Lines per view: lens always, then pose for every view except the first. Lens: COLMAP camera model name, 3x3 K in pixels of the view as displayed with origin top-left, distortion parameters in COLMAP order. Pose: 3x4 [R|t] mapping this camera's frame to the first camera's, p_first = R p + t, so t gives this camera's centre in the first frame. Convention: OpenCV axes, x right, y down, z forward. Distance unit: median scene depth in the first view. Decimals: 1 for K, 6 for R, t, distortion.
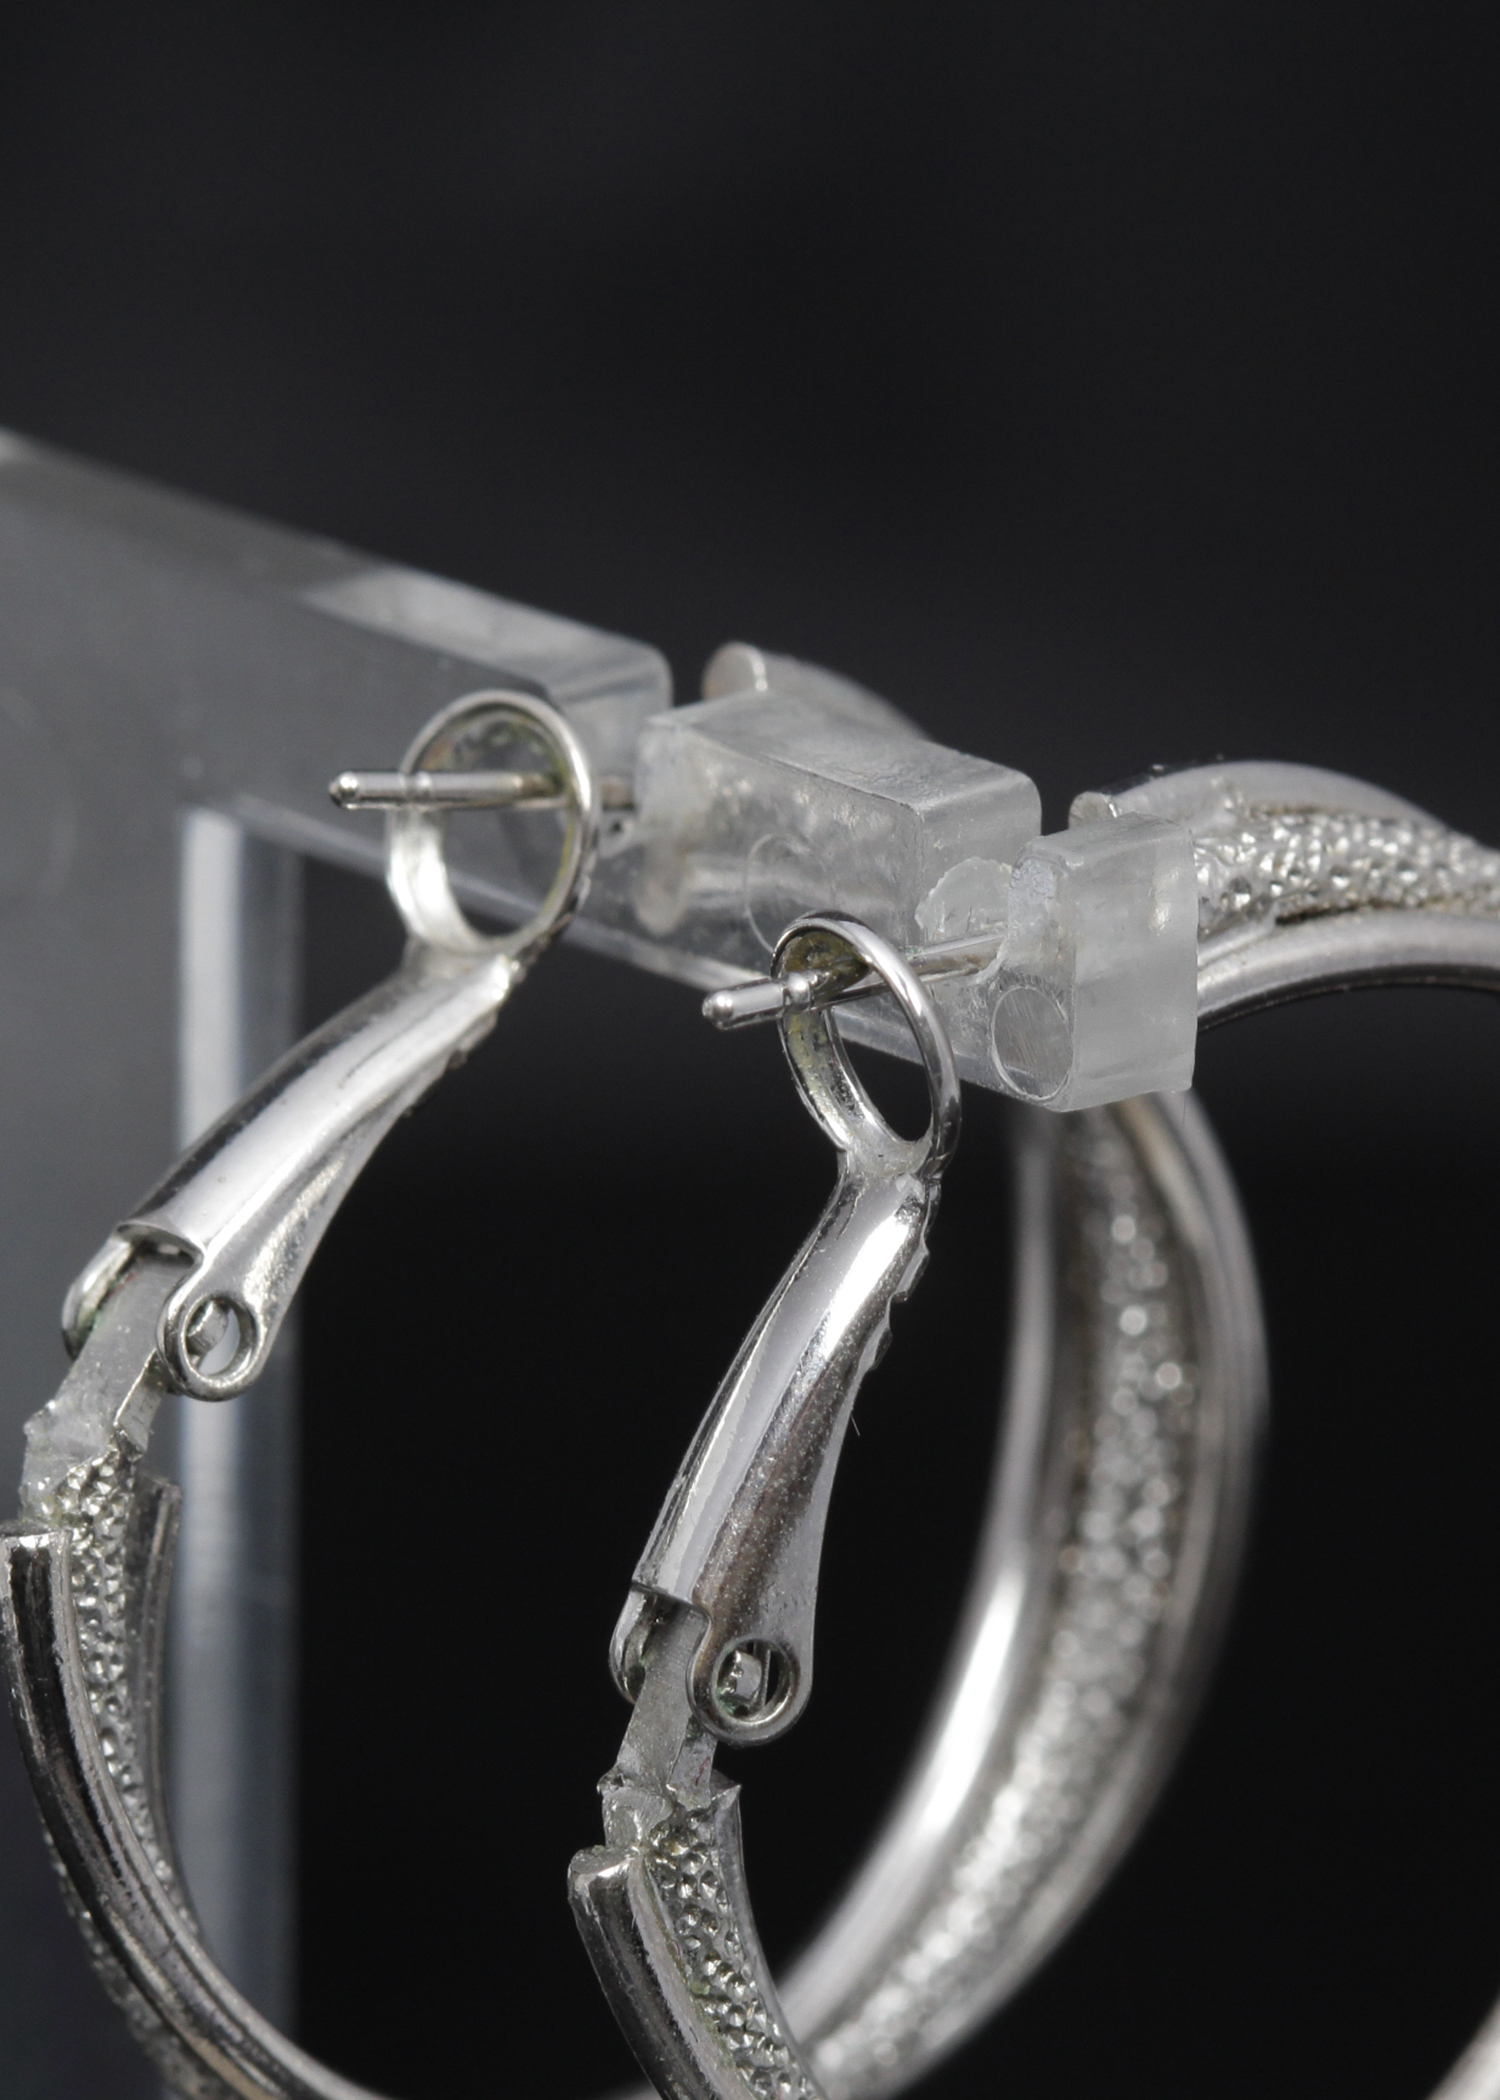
lens RADIAL K [[12726.7, 0, 749.5], [0, 12726.7, 1050.2], [0, 0, 1]] dist [2.807219, 0.000000]
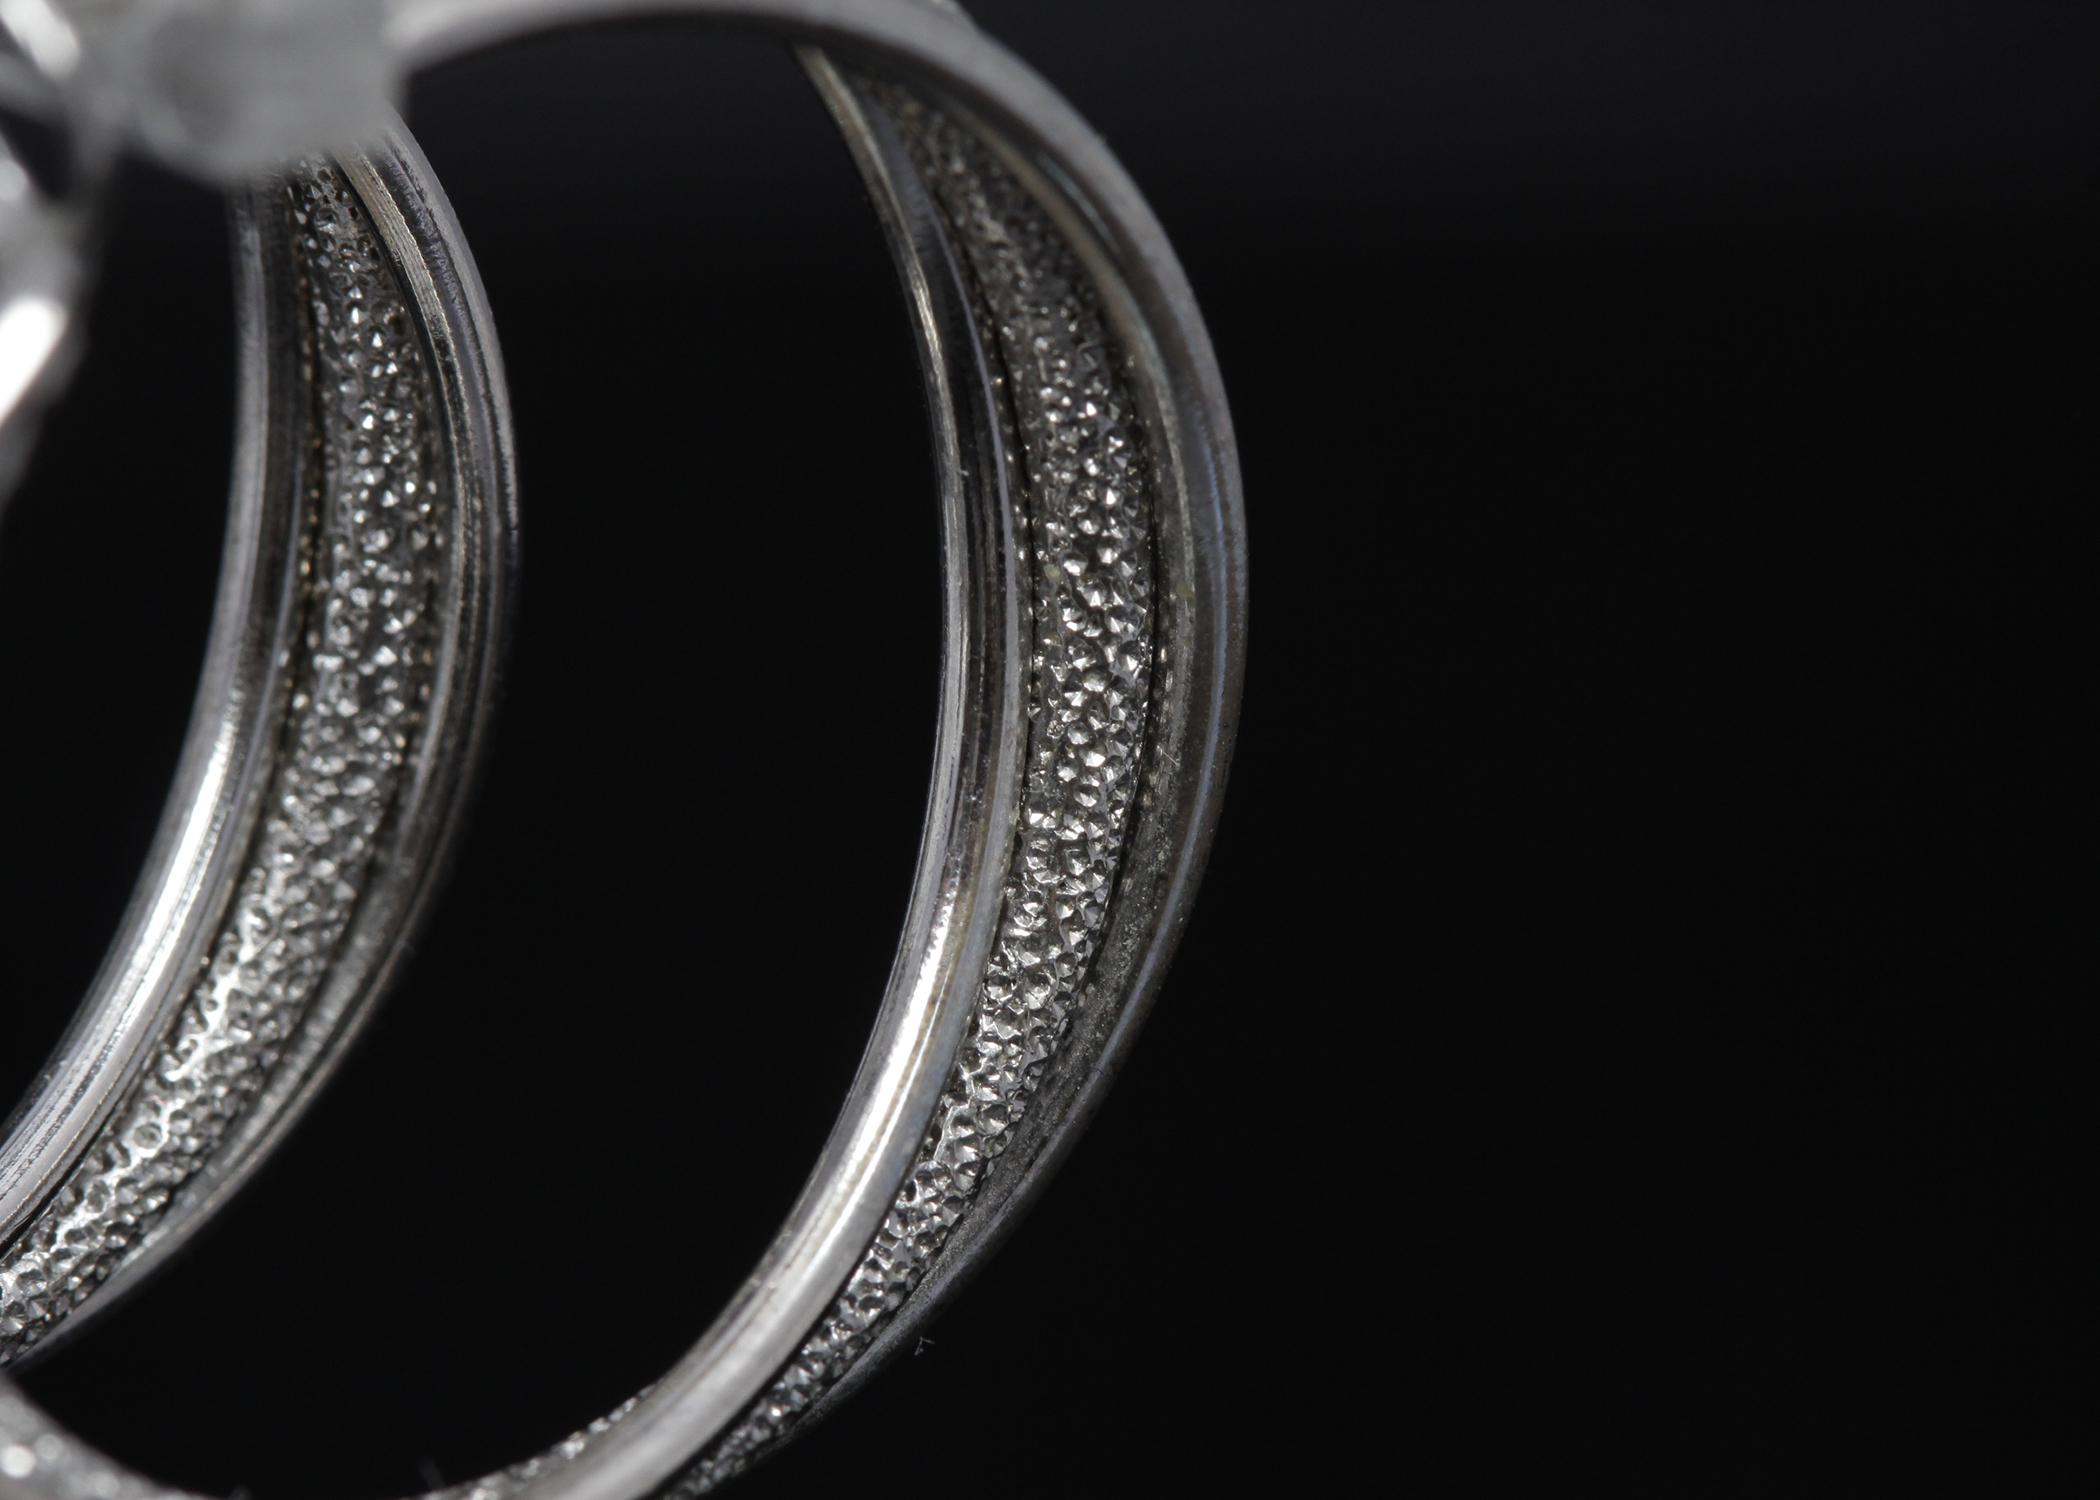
lens RADIAL K [[12726.7, 0, 1049.7], [0, 12726.7, 750.5], [0, 0, 1]] dist [2.807219, 0.000000]
pose [[0.996520, -0.006602, 0.083090, 0.003595], [0.002515, 0.998786, 0.049195, 0.000420], [-0.083314, -0.048815, 0.995327, 0.131460]]
